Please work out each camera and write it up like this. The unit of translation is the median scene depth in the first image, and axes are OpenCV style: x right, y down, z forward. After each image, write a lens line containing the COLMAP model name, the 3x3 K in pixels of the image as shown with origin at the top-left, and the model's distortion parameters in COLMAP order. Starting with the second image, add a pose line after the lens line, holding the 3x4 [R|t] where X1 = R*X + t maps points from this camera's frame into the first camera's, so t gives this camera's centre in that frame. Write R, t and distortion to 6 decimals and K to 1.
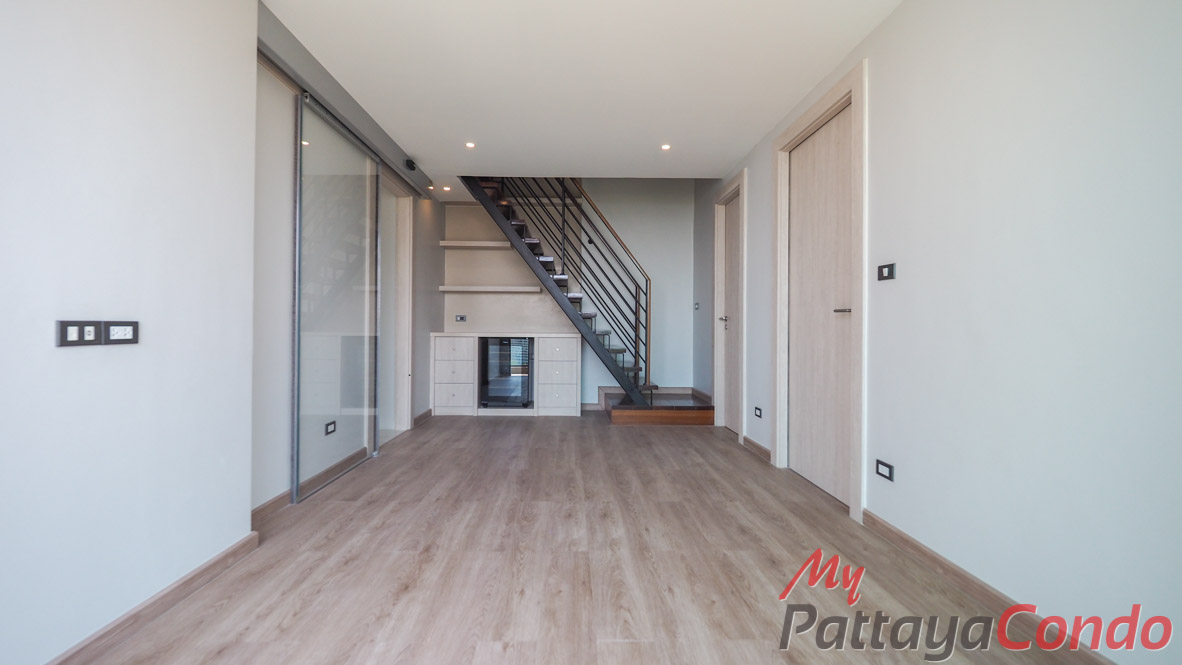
lens RADIAL K [[505.9, 0, 590.9], [0, 505.9, 327.6], [0, 0, 1]] dist [-0.000790, 0.000502]
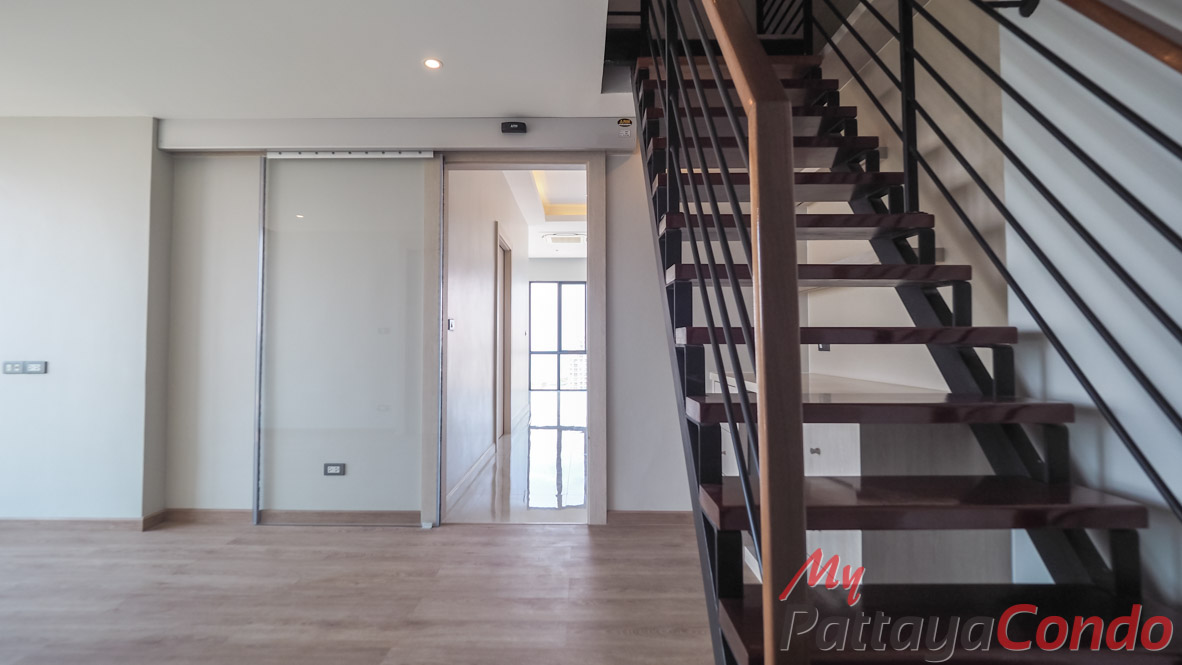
lens RADIAL K [[505.9, 0, 590.9], [0, 505.9, 327.6], [0, 0, 1]] dist [-0.000790, 0.000502]
pose [[-0.049949, -0.050311, -0.997484, 0.497612], [-0.003160, 0.998733, -0.050215, -0.028688], [0.998747, 0.000643, -0.050045, 1.762819]]
